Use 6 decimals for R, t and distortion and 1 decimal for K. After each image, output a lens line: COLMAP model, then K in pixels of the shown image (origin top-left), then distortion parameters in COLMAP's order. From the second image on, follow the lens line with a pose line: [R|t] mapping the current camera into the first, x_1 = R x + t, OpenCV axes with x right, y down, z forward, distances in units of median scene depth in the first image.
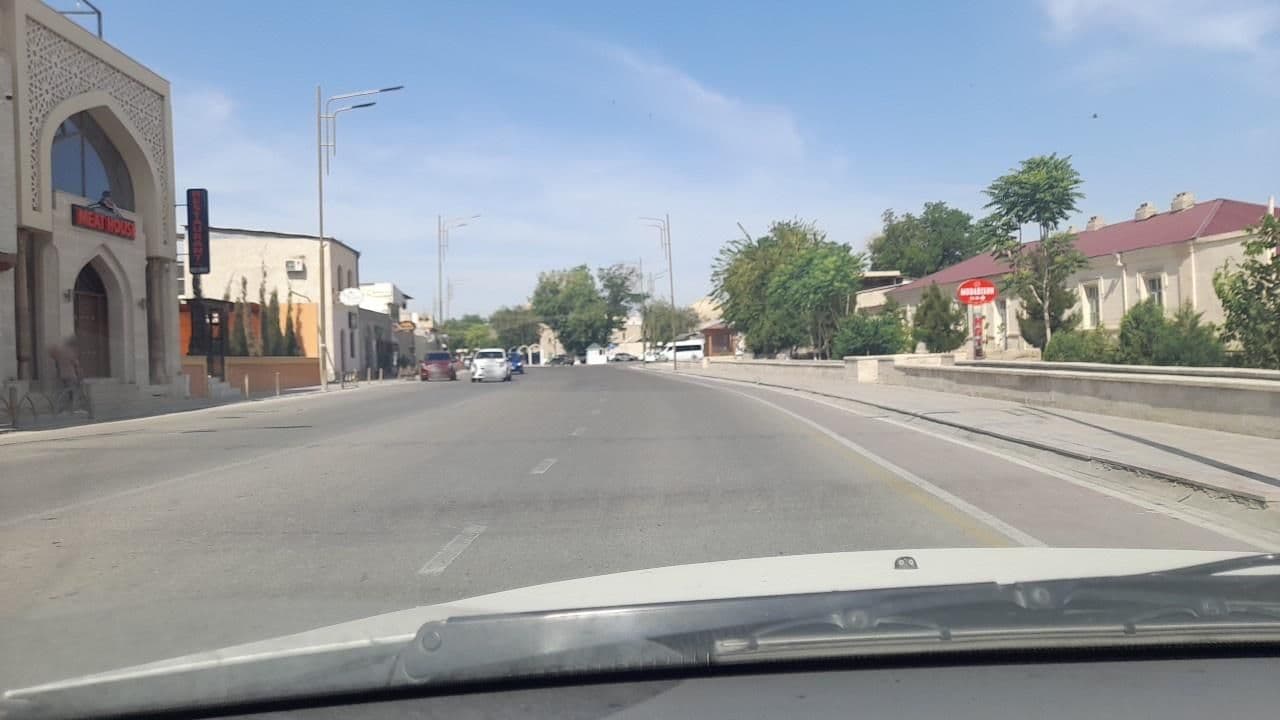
lens RADIAL K [[946.2, 0, 640.0], [0, 946.2, 360.0], [0, 0, 1]] dist [0.003908, 0.000709]
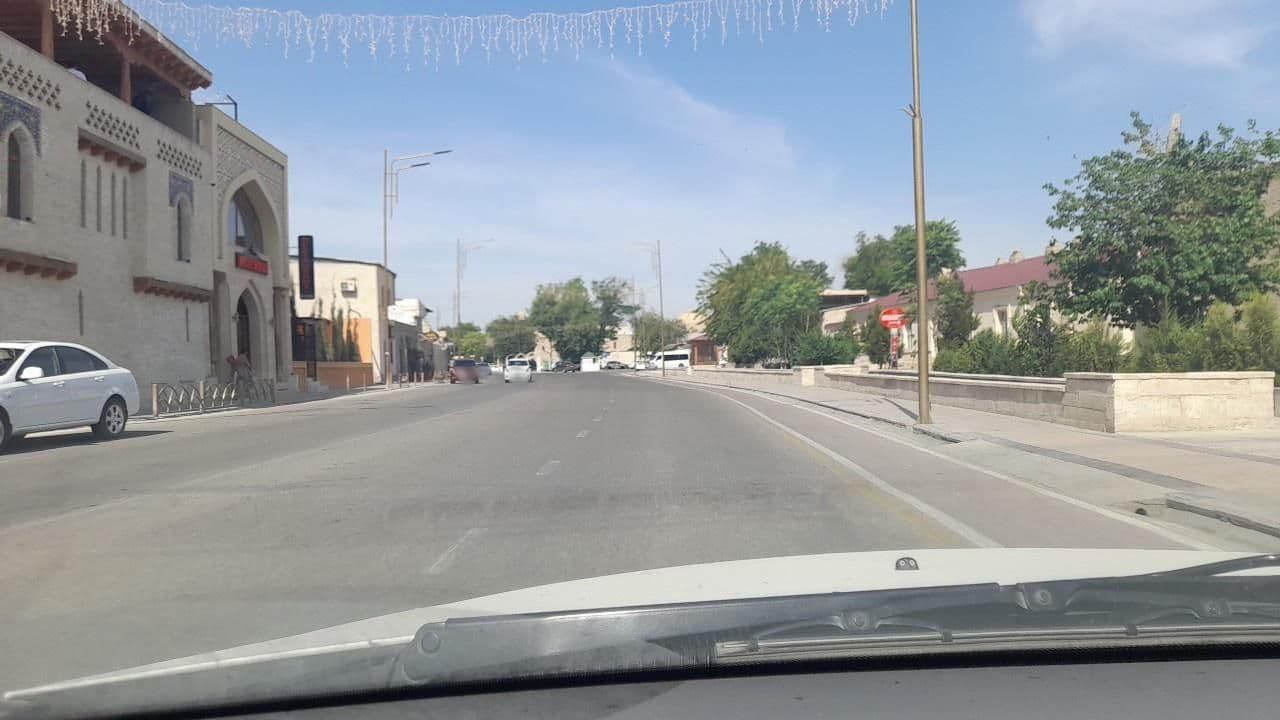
lens RADIAL K [[952.2, 0, 640.0], [0, 952.2, 360.0], [0, 0, 1]] dist [0.000007, -0.000376]
pose [[0.999879, 0.009721, 0.012170, -0.004047], [-0.009613, 0.999914, -0.008916, 0.000537], [-0.012256, 0.008798, 0.999886, -0.105643]]
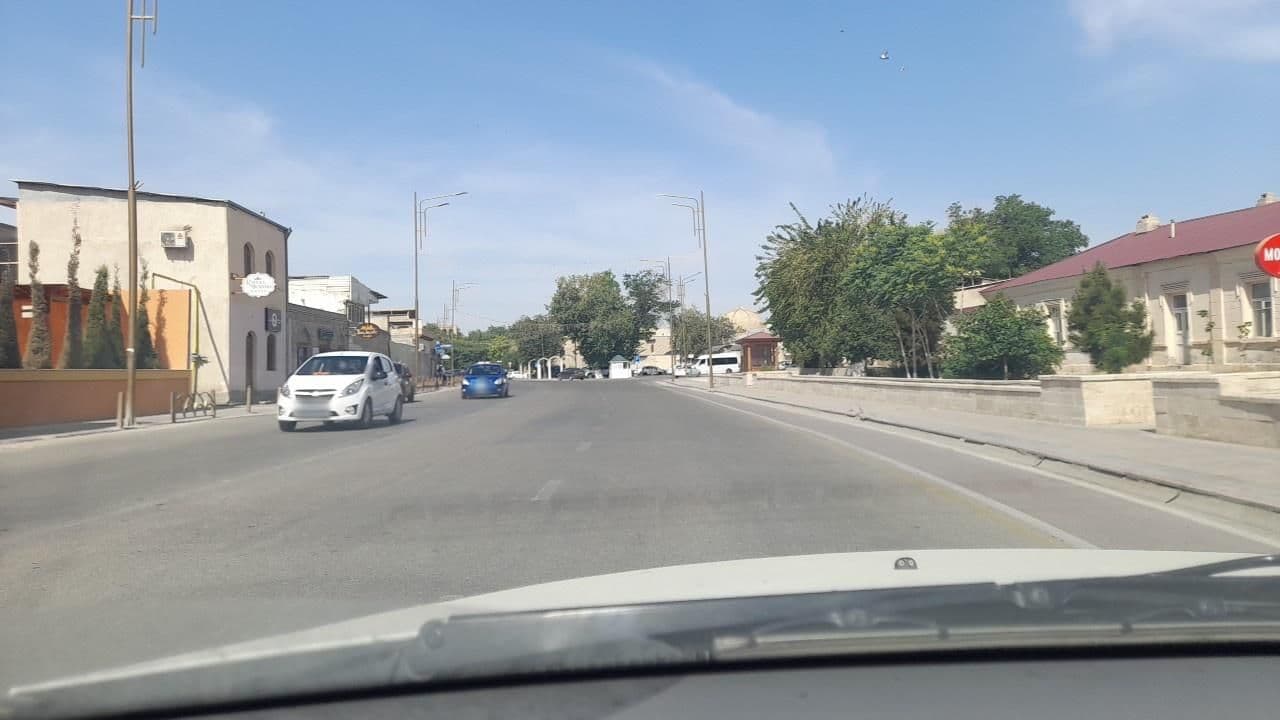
lens RADIAL K [[930.6, 0, 640.0], [0, 930.6, 360.0], [0, 0, 1]] dist [0.004567, -0.000326]
pose [[0.999438, 0.005866, -0.033000, 0.002731], [-0.006340, 0.999878, -0.014272, -0.001088], [0.032912, 0.014473, 0.999353, 0.157917]]
